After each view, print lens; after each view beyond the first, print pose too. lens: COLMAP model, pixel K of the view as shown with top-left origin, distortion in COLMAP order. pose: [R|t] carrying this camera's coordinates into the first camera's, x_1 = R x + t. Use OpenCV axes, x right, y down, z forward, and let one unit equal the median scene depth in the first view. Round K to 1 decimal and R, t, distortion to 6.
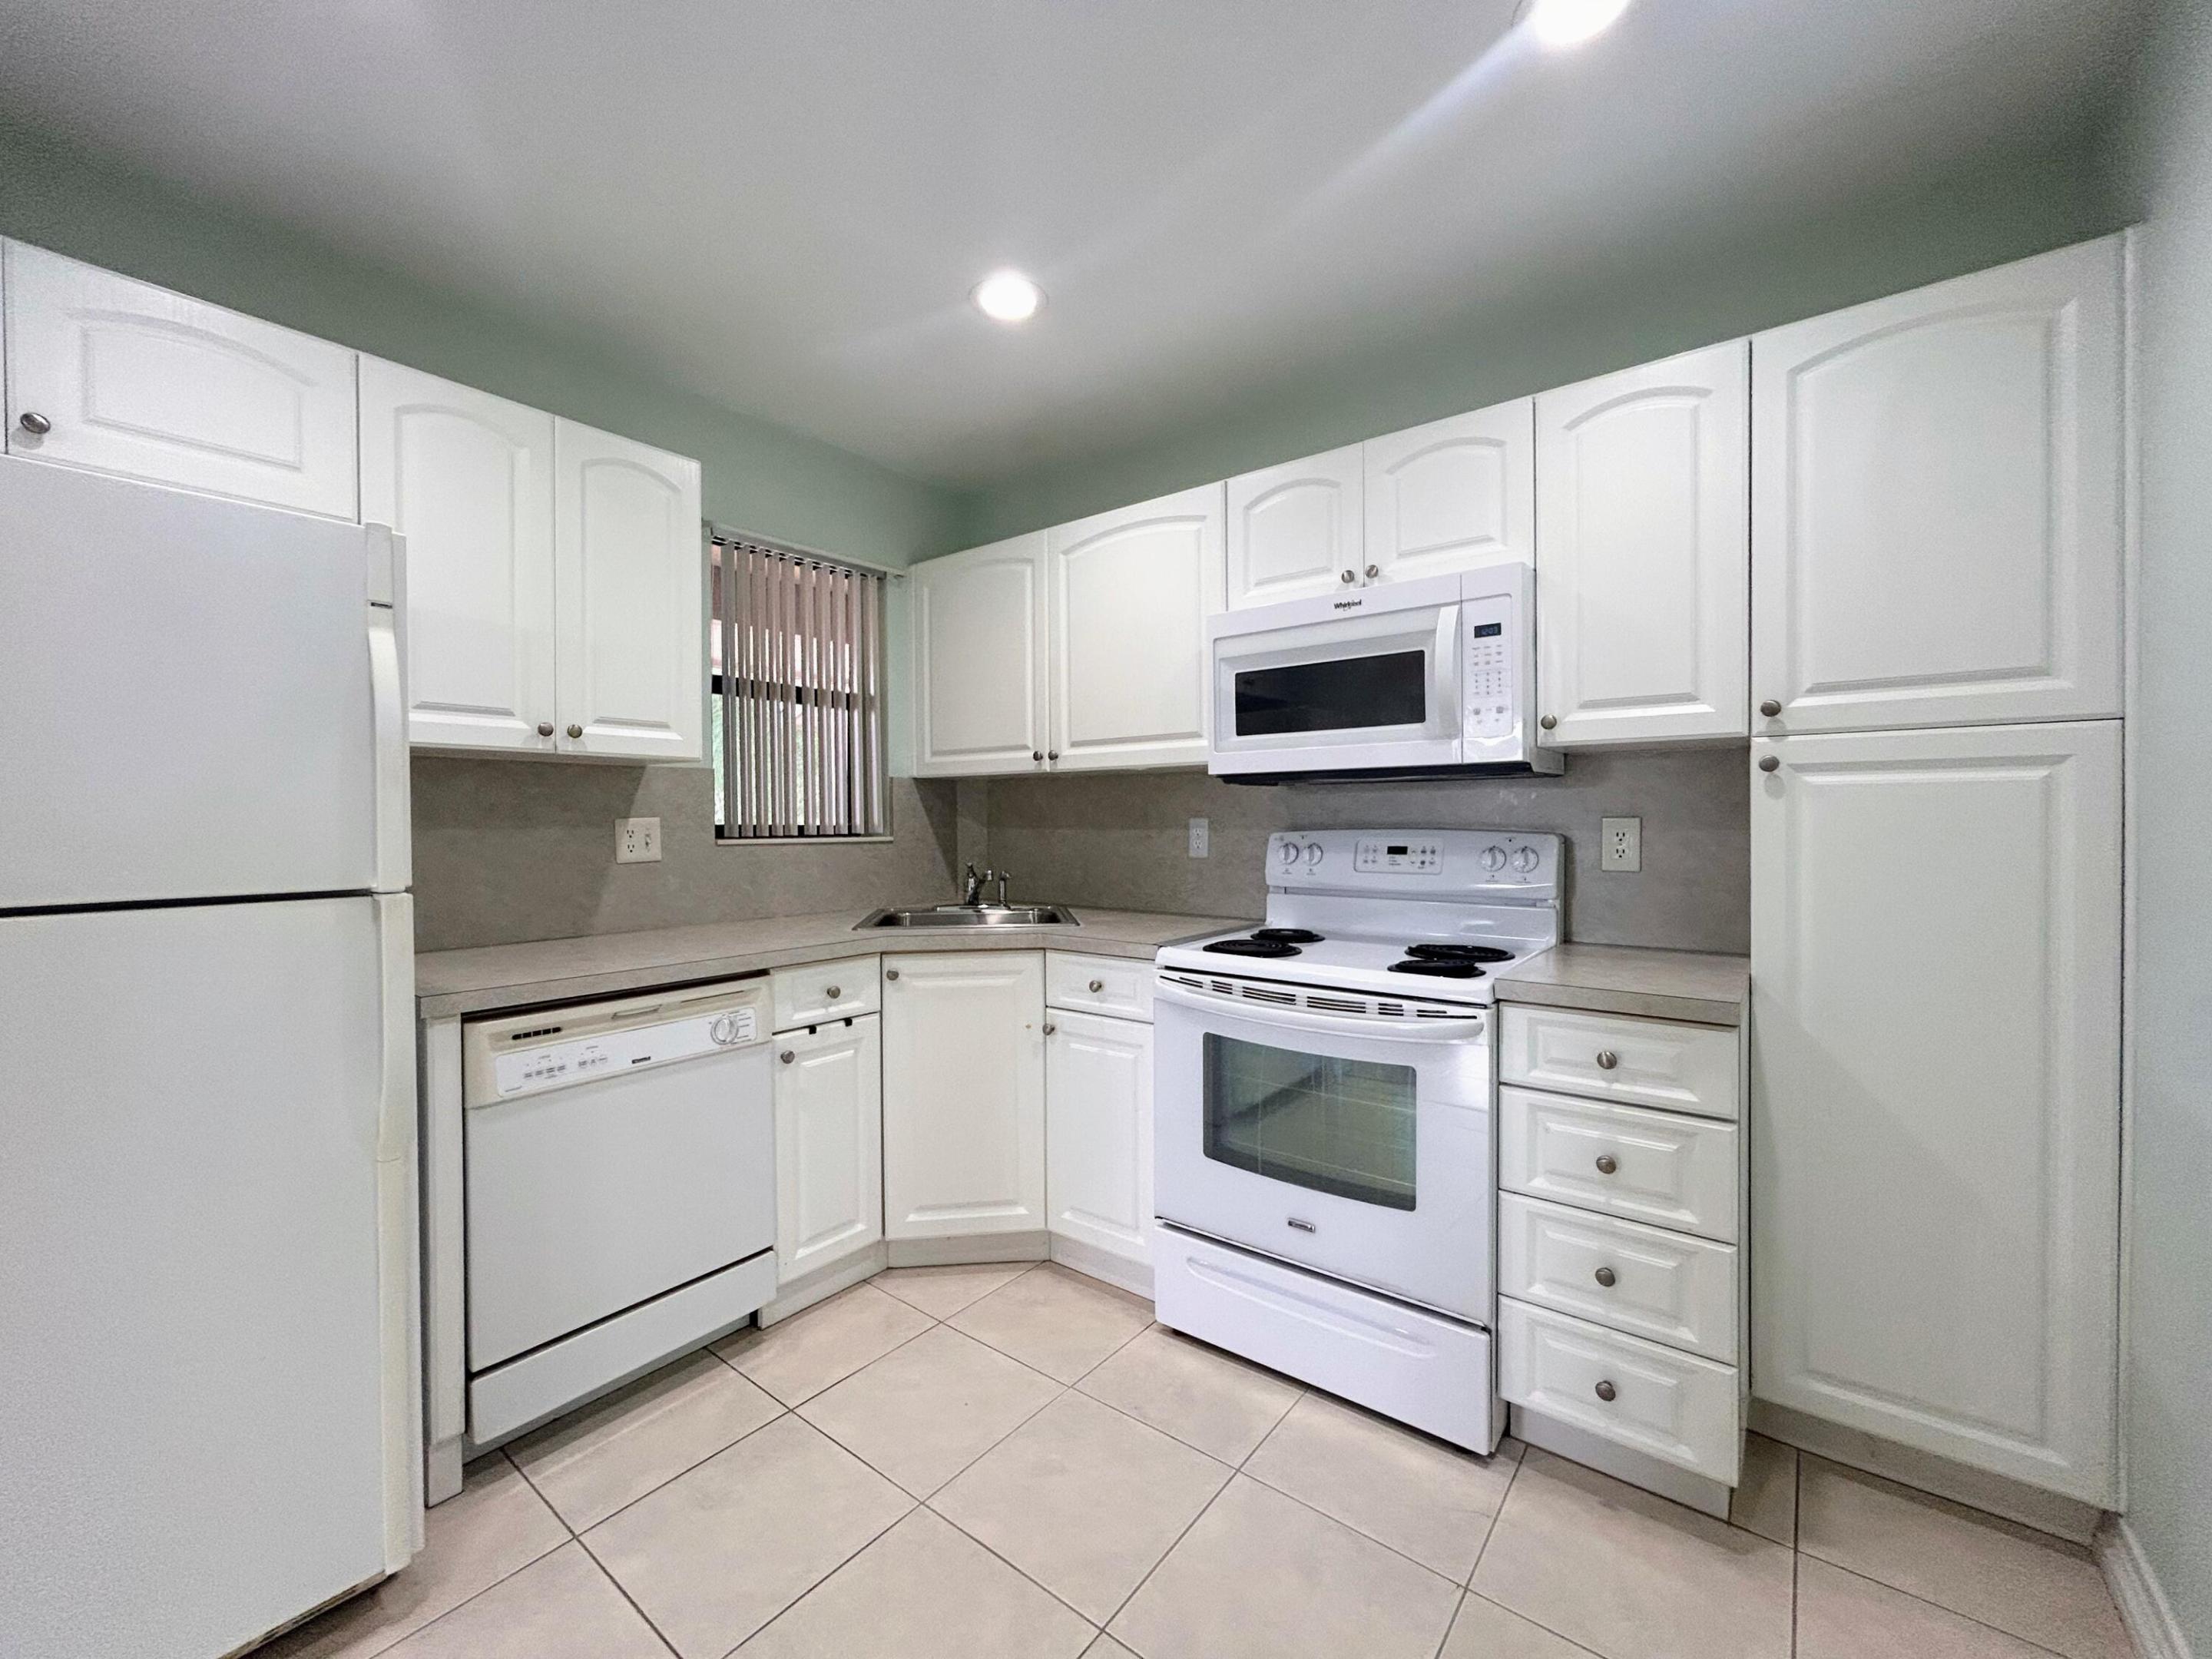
lens RADIAL K [[893.0, 0, 1105.0], [0, 893.0, 827.7], [0, 0, 1]] dist [0.000765, 0.000710]
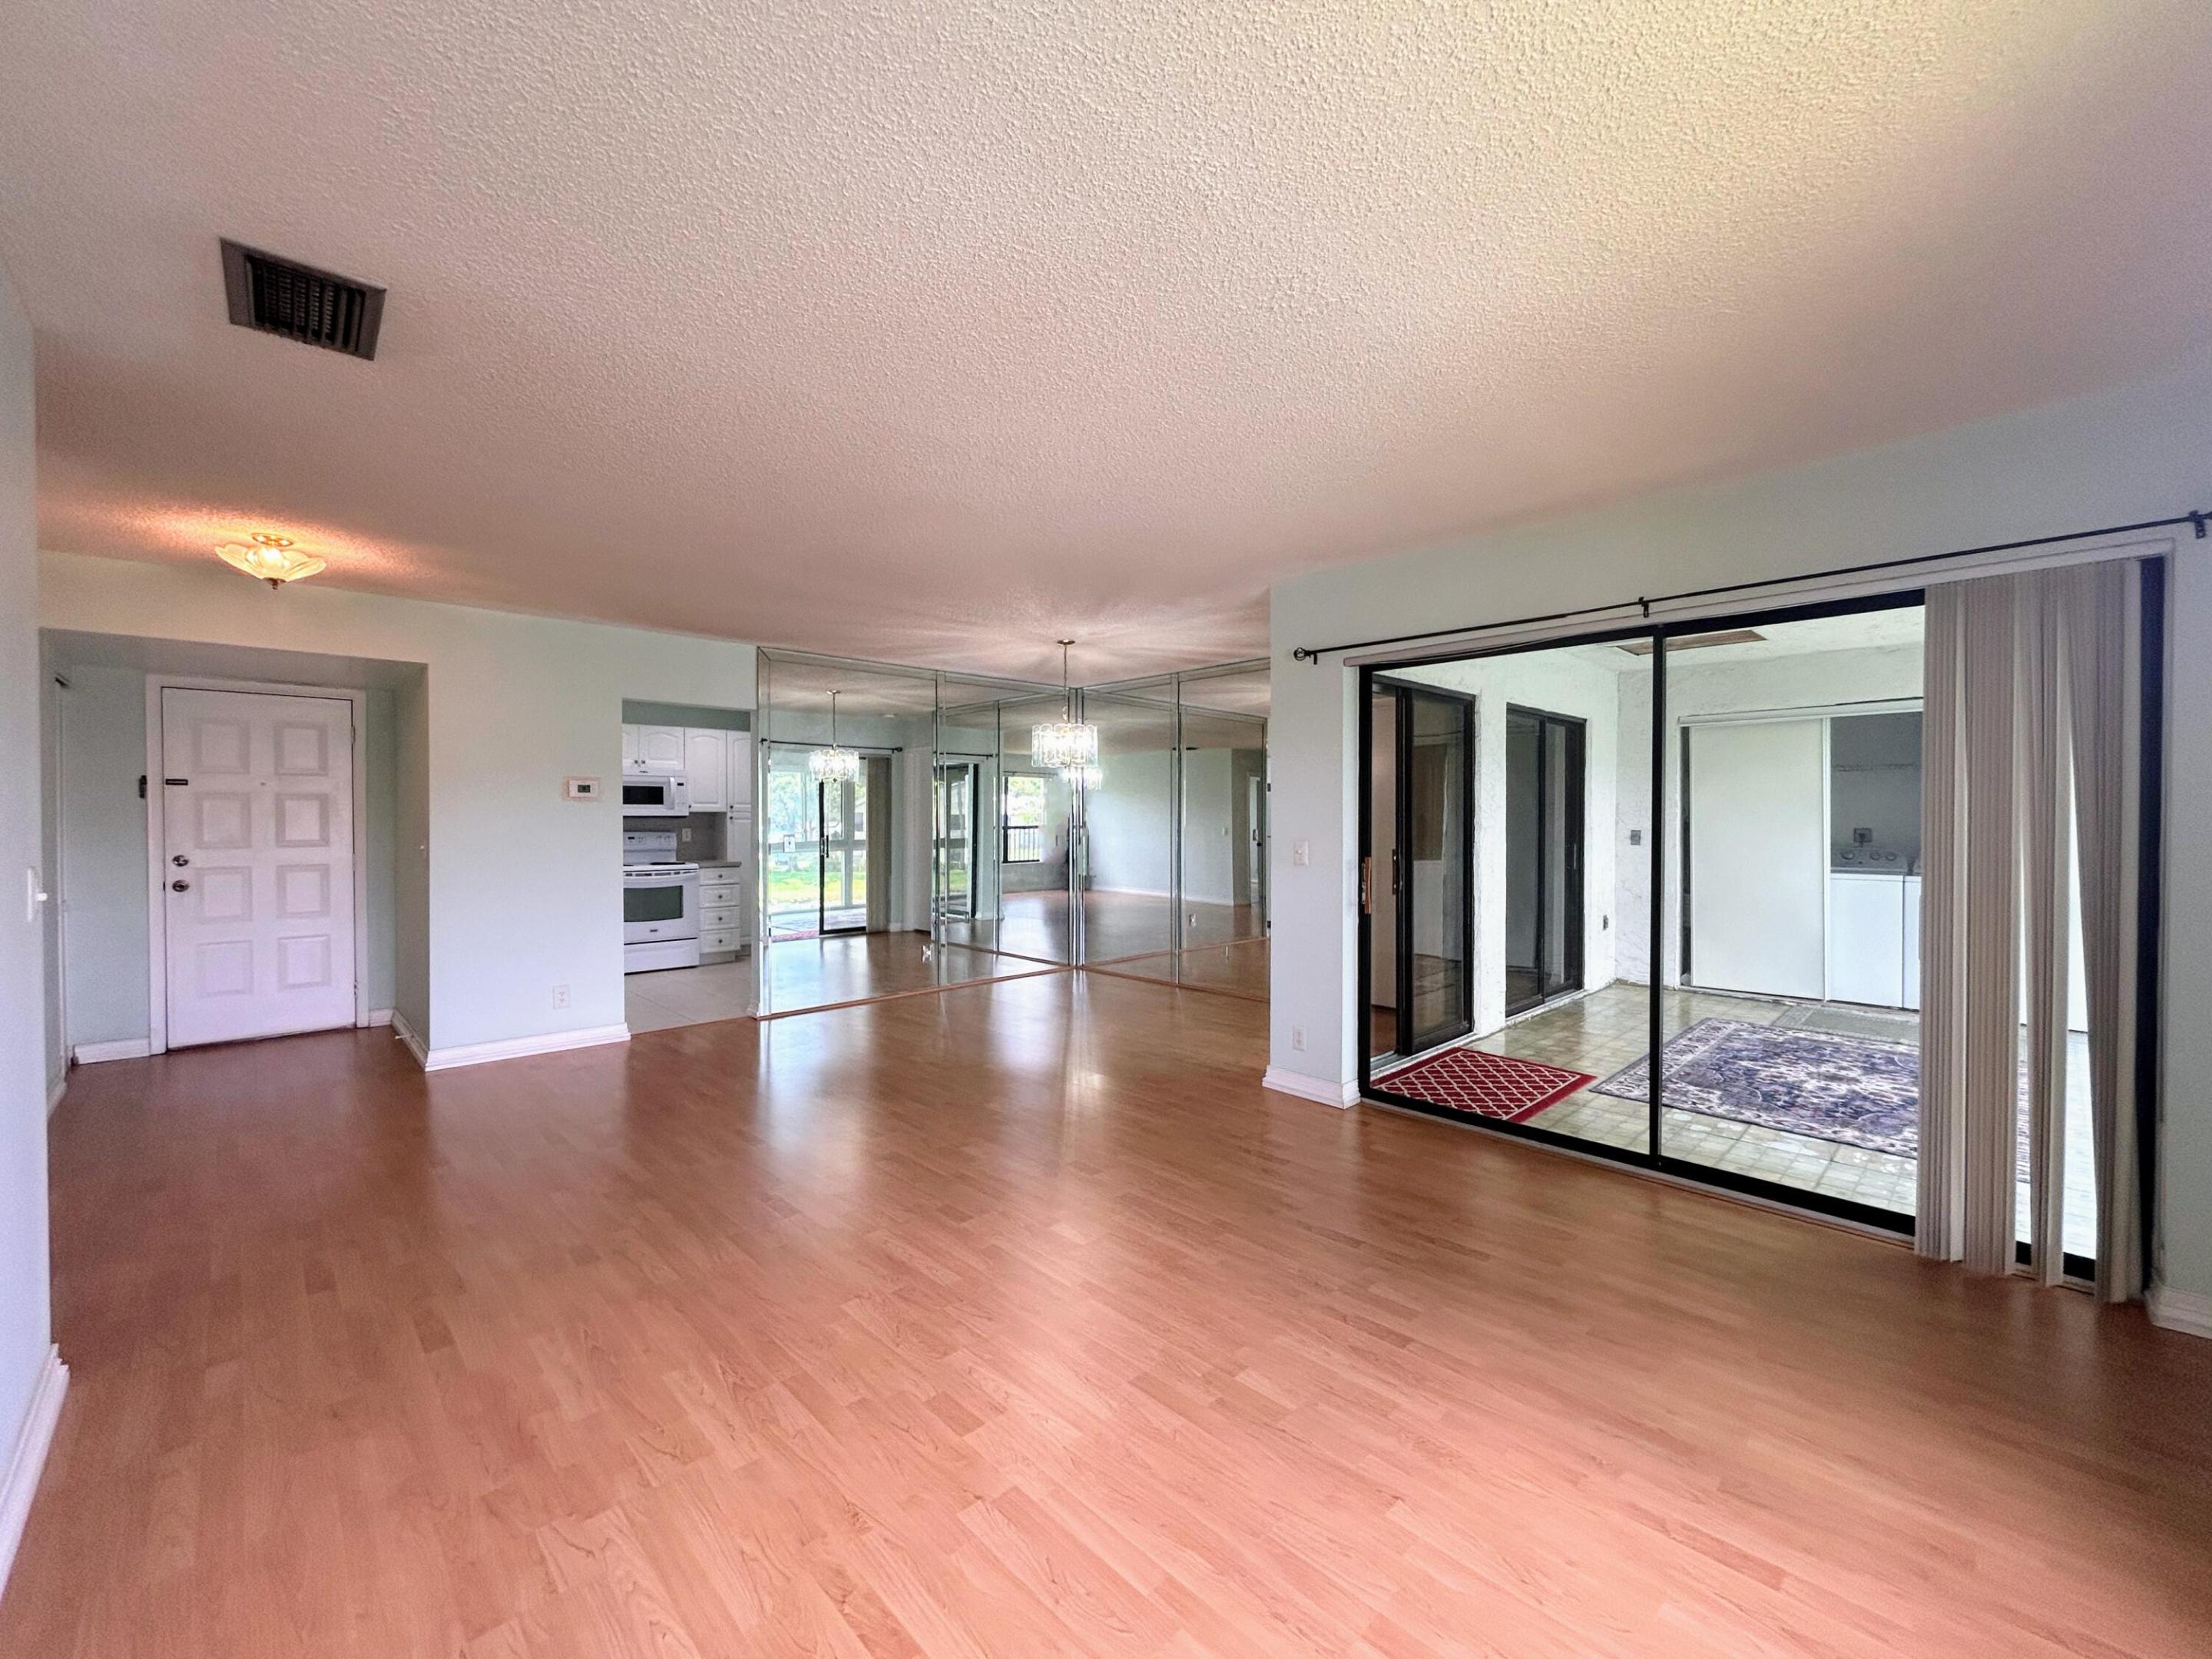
lens RADIAL K [[893.0, 0, 1106.6], [0, 893.0, 823.4], [0, 0, 1]] dist [0.000765, 0.000710]
pose [[0.136685, -0.002492, 0.990611, -3.322061], [0.007988, 0.999967, 0.001413, -0.024520], [-0.990582, 0.007720, 0.136700, -1.499875]]
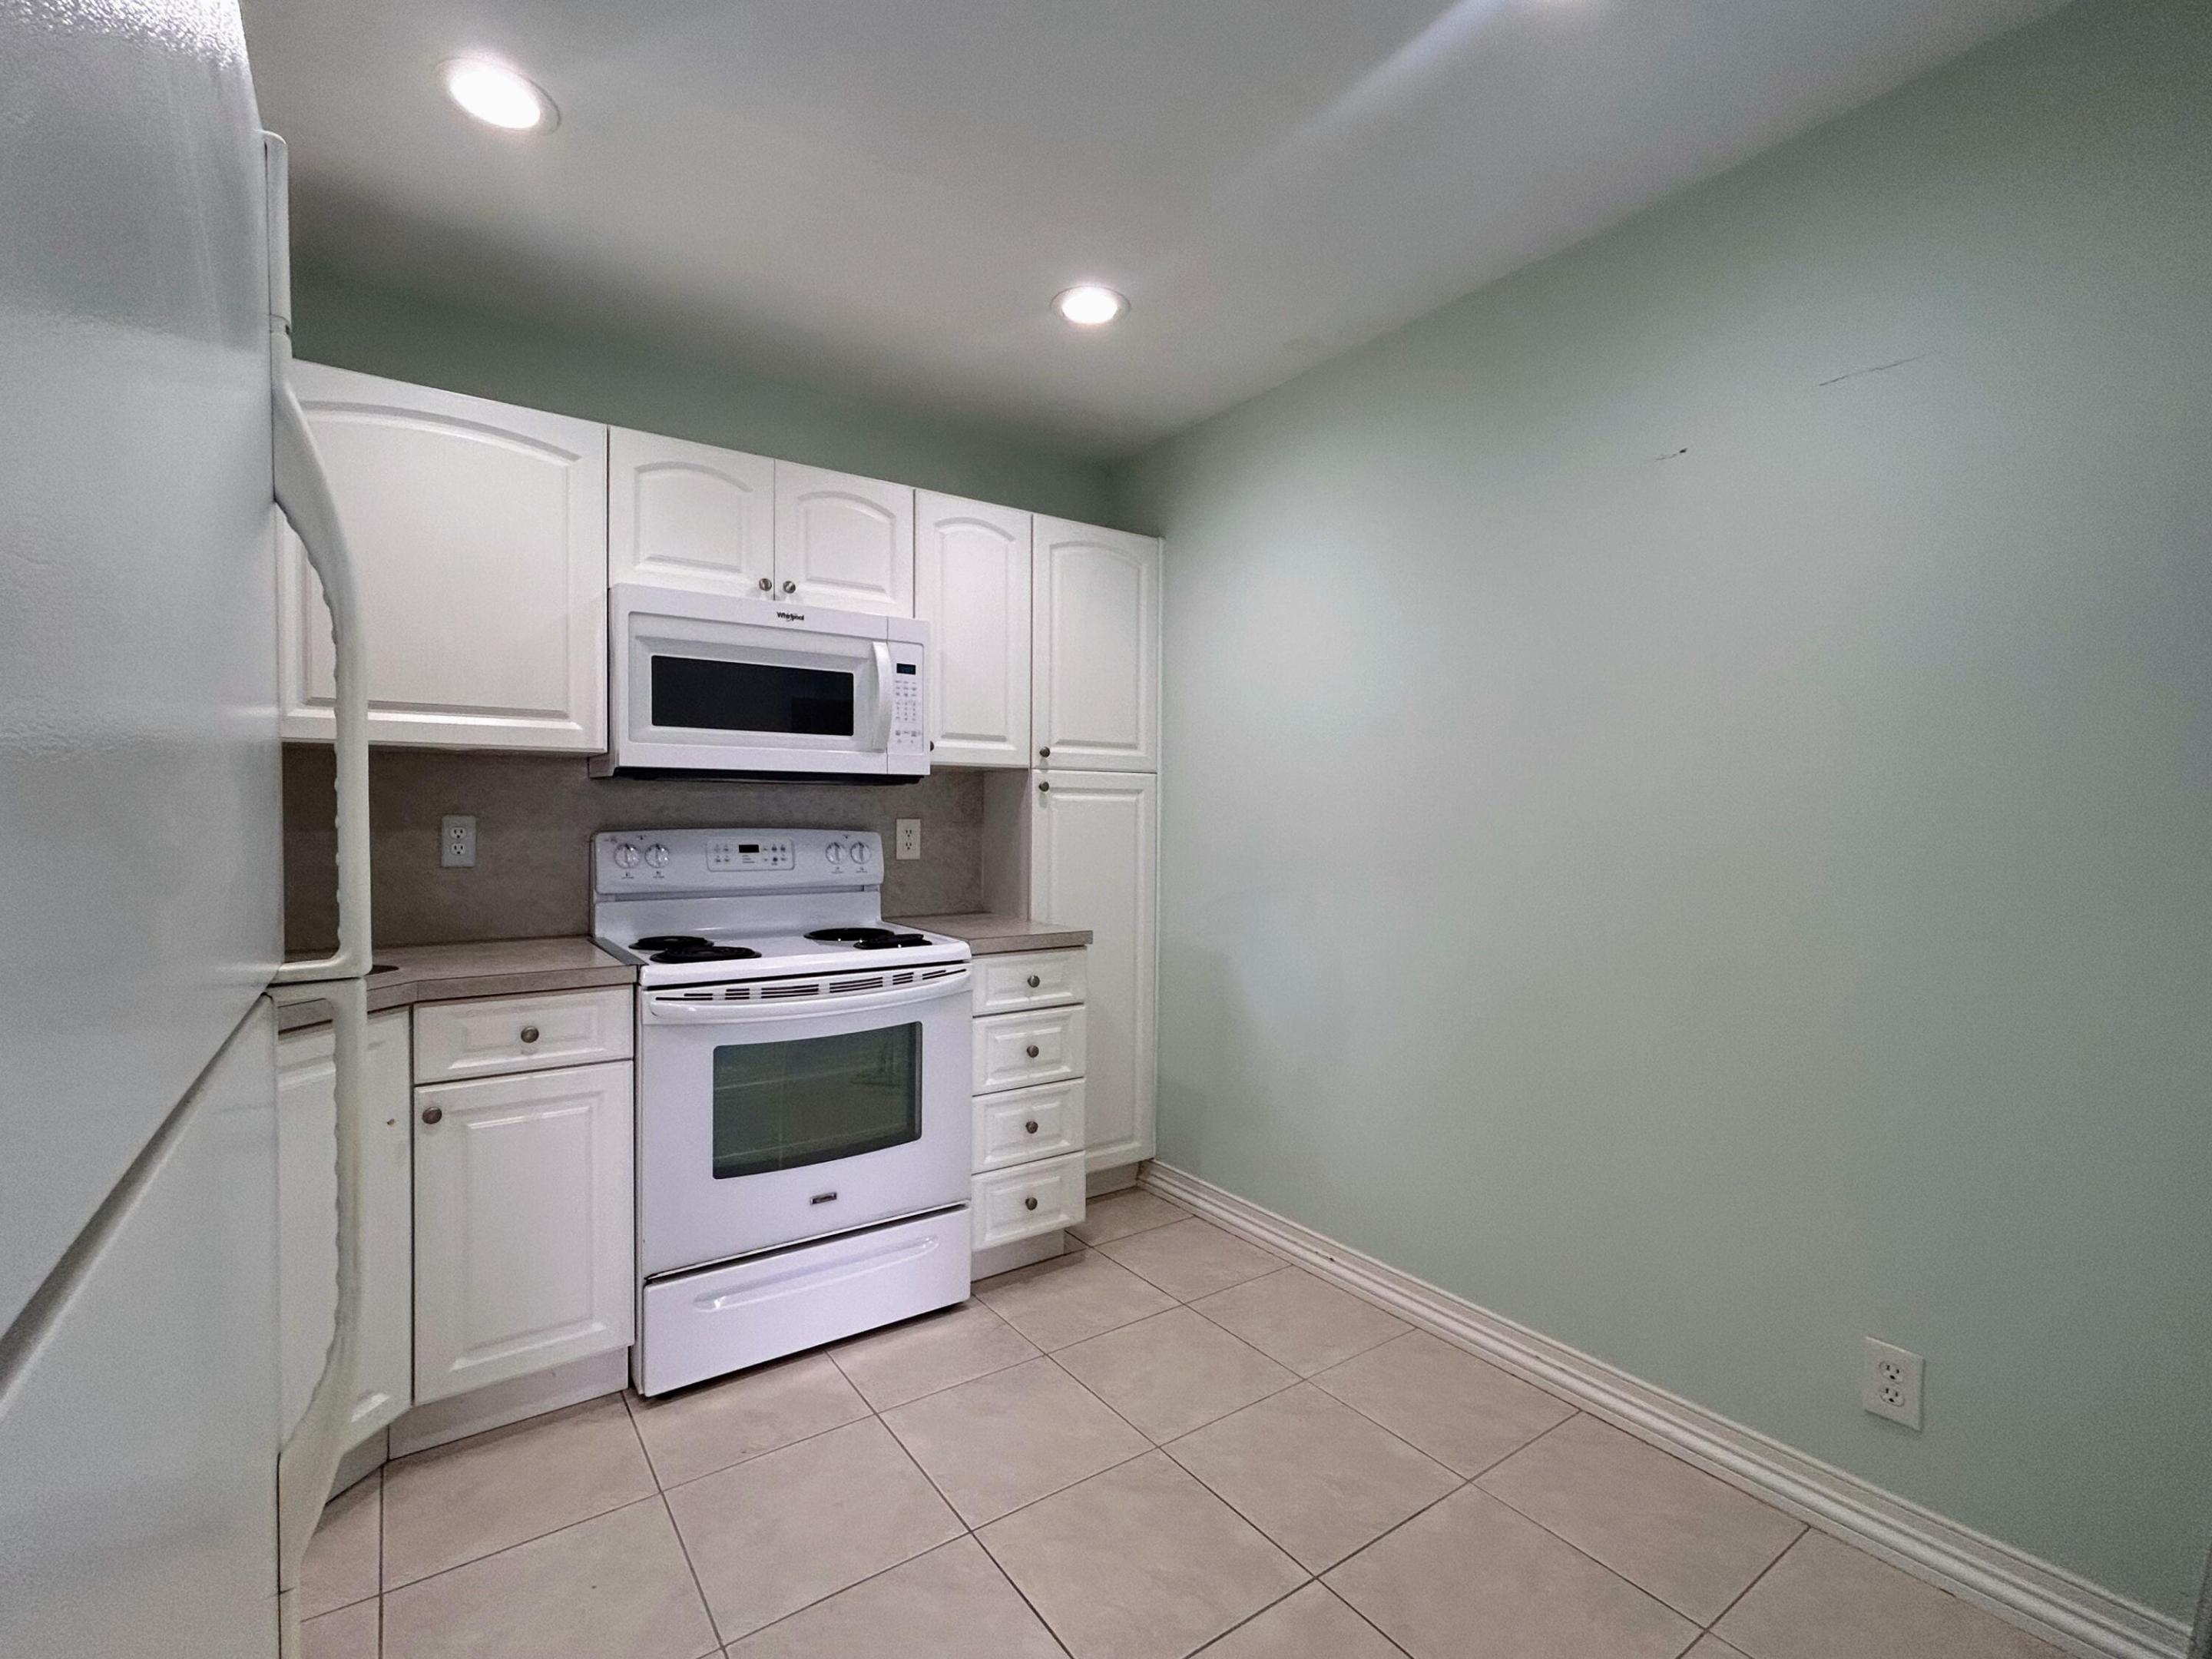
lens RADIAL K [[992.9, 0, 1110.3], [0, 992.9, 828.2], [0, 0, 1]] dist [0.001179, -0.000126]
pose [[0.290375, -0.005164, 0.956899, -0.781061], [0.002414, 0.999986, 0.004664, -0.003554], [-0.956910, 0.000956, 0.290384, 0.309296]]
